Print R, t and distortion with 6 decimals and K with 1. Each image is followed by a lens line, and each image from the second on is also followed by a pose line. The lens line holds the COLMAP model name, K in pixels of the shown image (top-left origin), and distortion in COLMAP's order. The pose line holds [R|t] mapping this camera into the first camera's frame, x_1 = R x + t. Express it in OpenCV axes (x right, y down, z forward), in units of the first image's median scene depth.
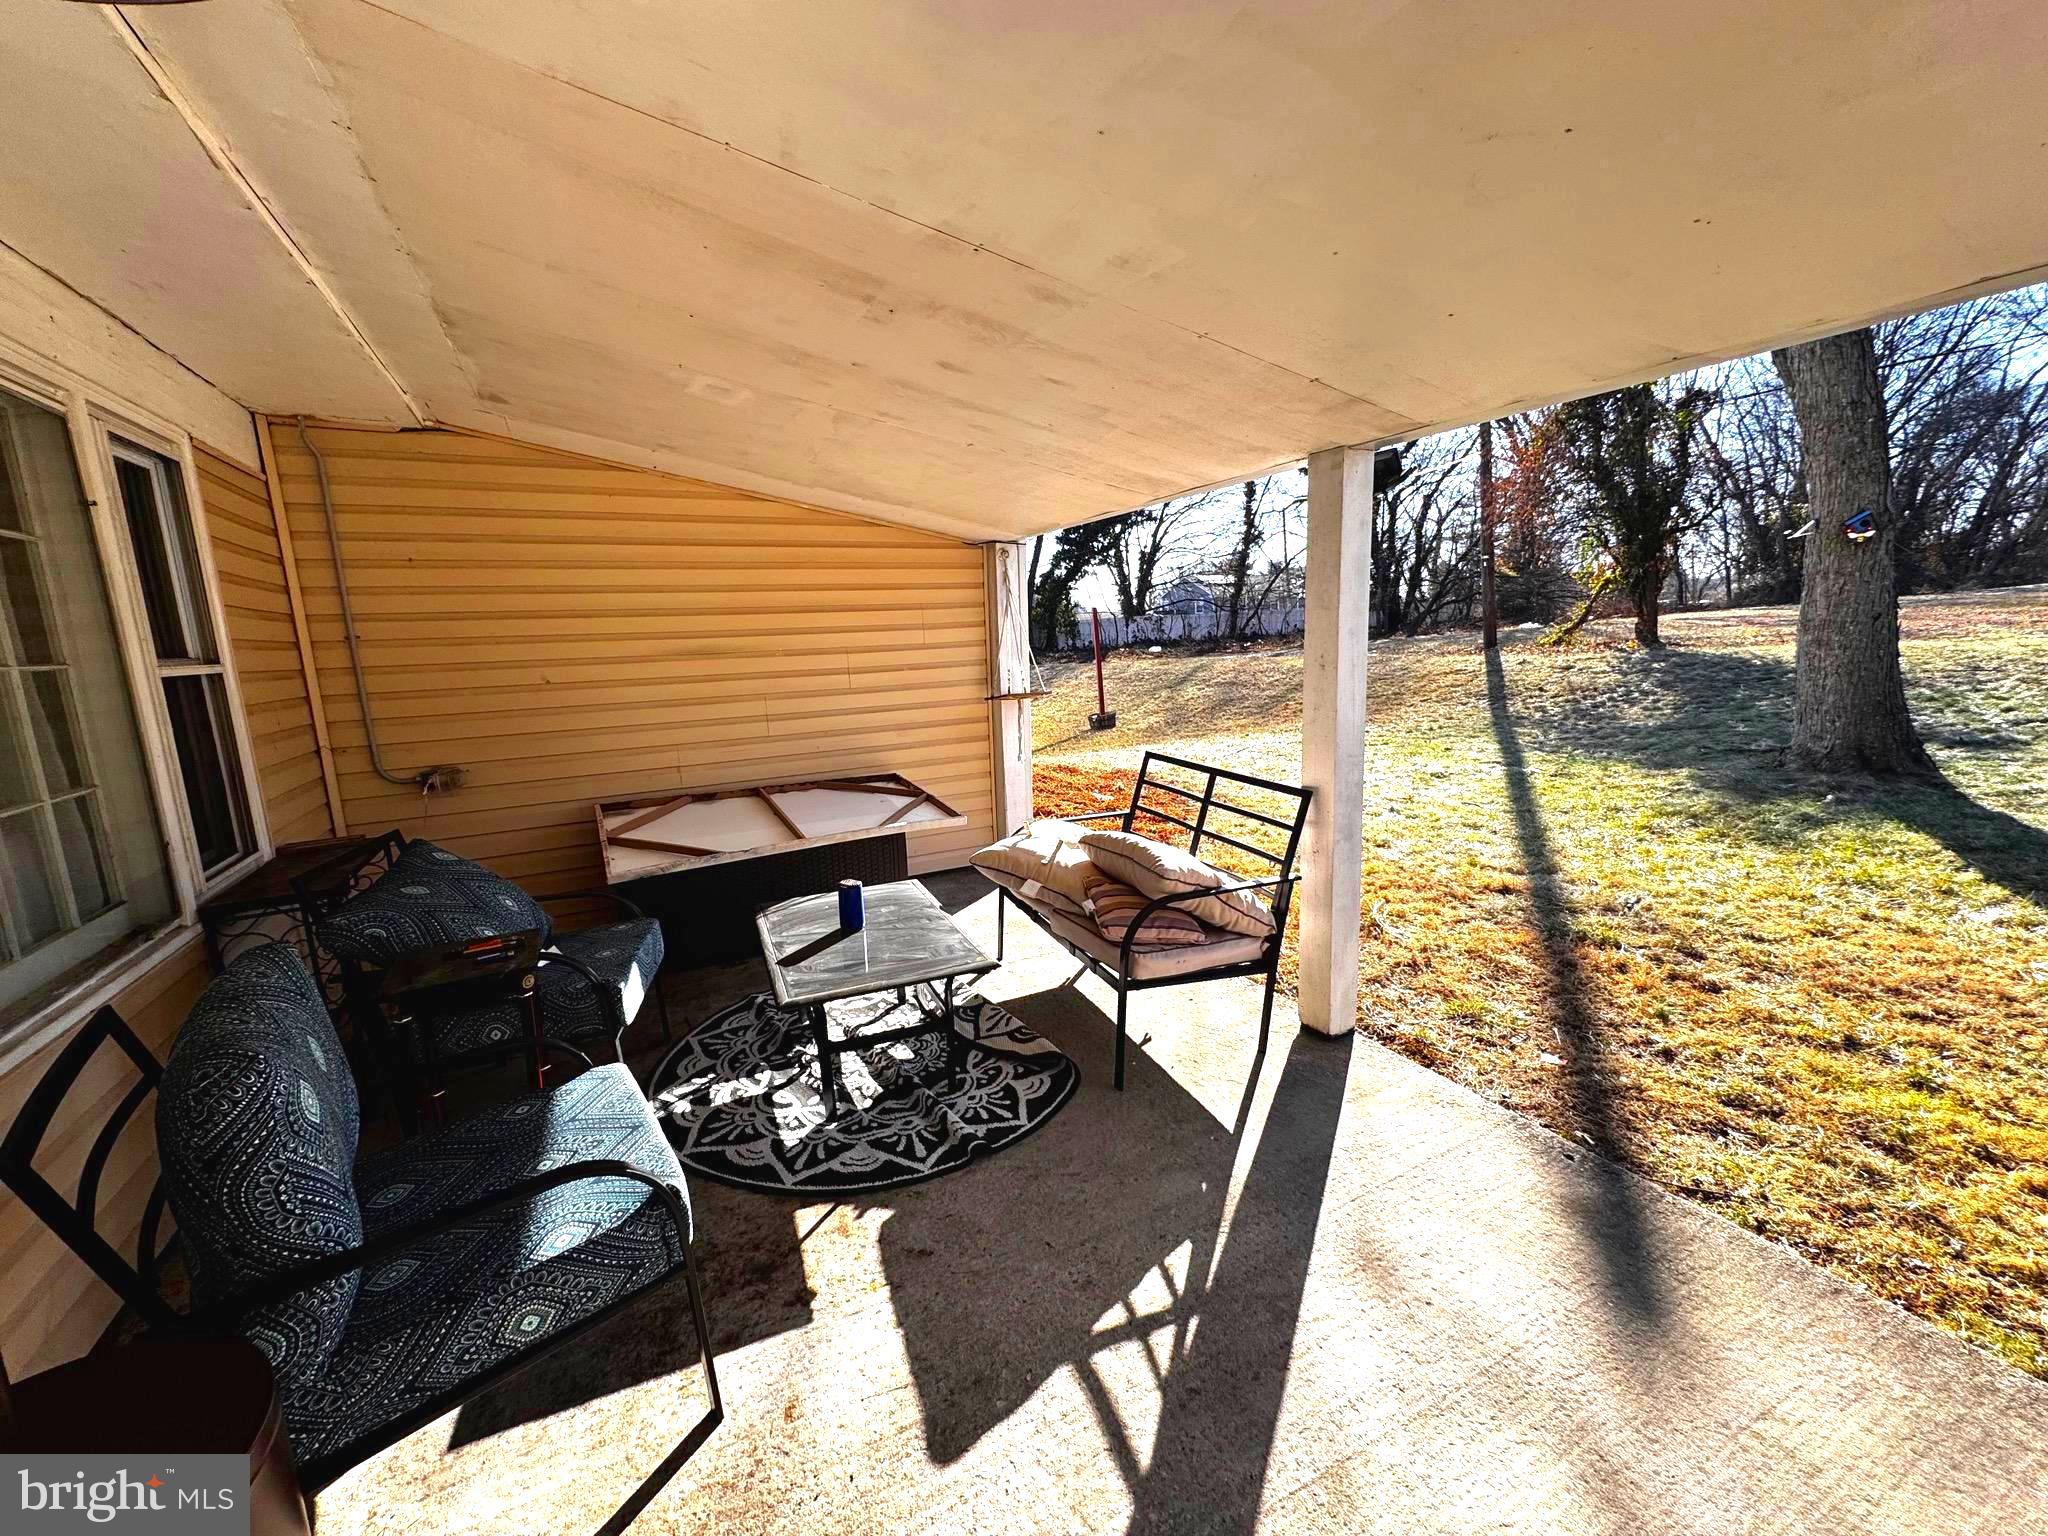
lens RADIAL K [[817.6, 0, 1026.8], [0, 817.6, 772.7], [0, 0, 1]] dist [-0.002242, 0.000057]
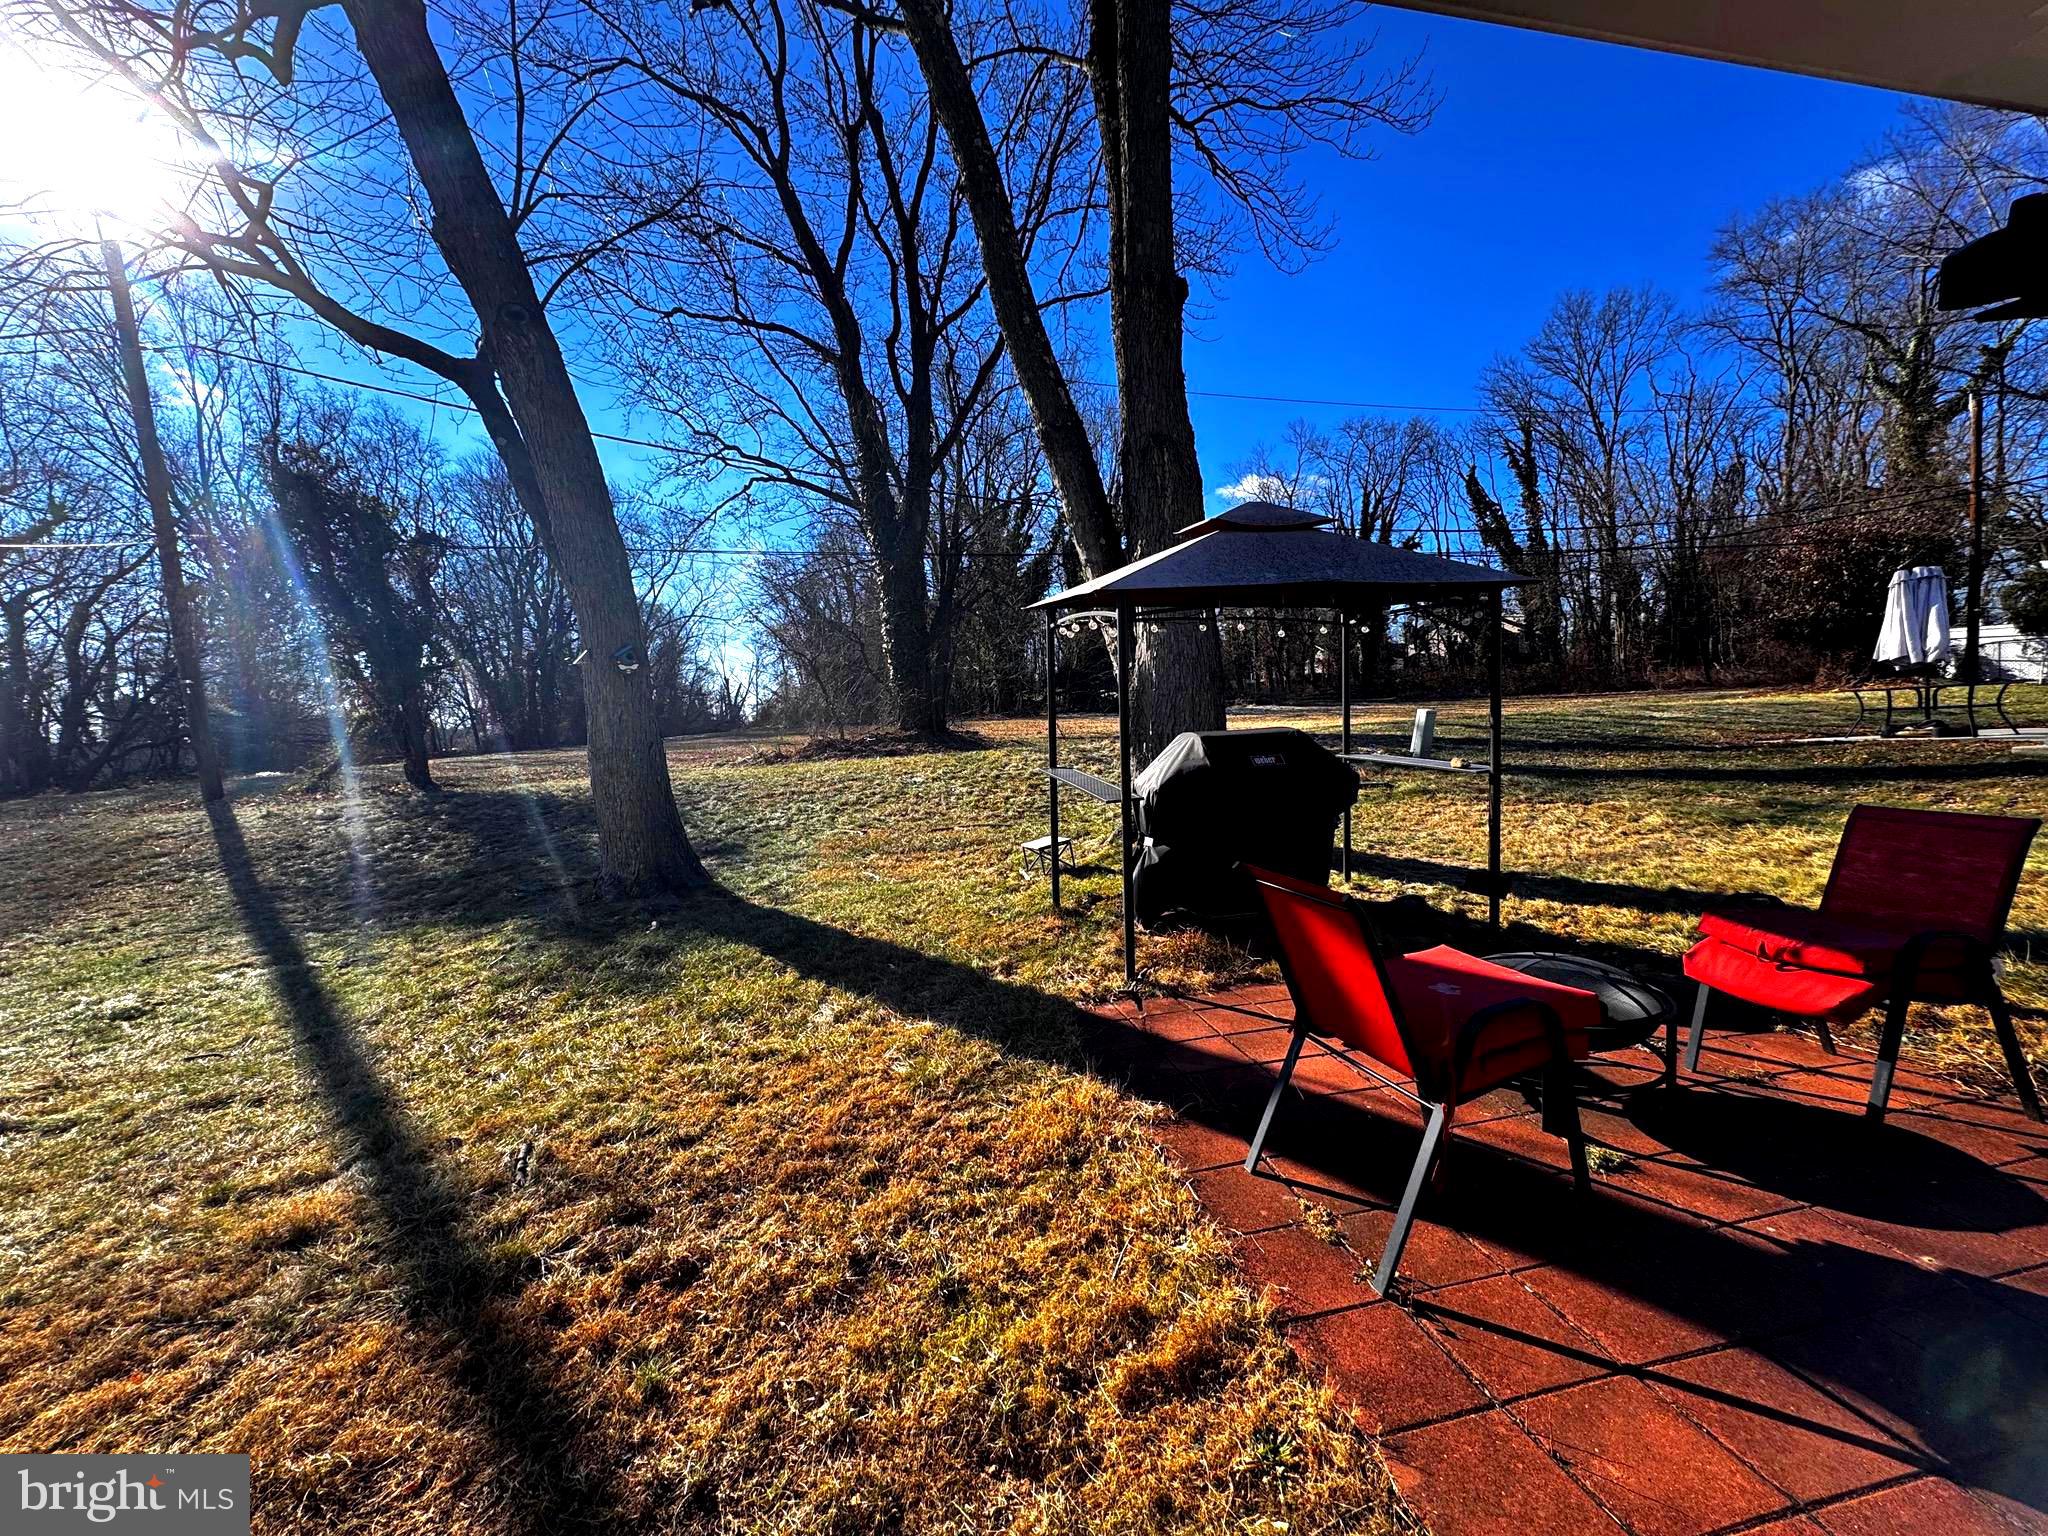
lens RADIAL K [[817.6, 0, 1026.5], [0, 817.6, 770.3], [0, 0, 1]] dist [-0.002242, 0.000057]
pose [[0.274694, -0.020711, 0.961309, 0.085792], [0.193311, 0.980544, -0.034113, -0.016167], [-0.941899, 0.195202, 0.273353, 0.142088]]
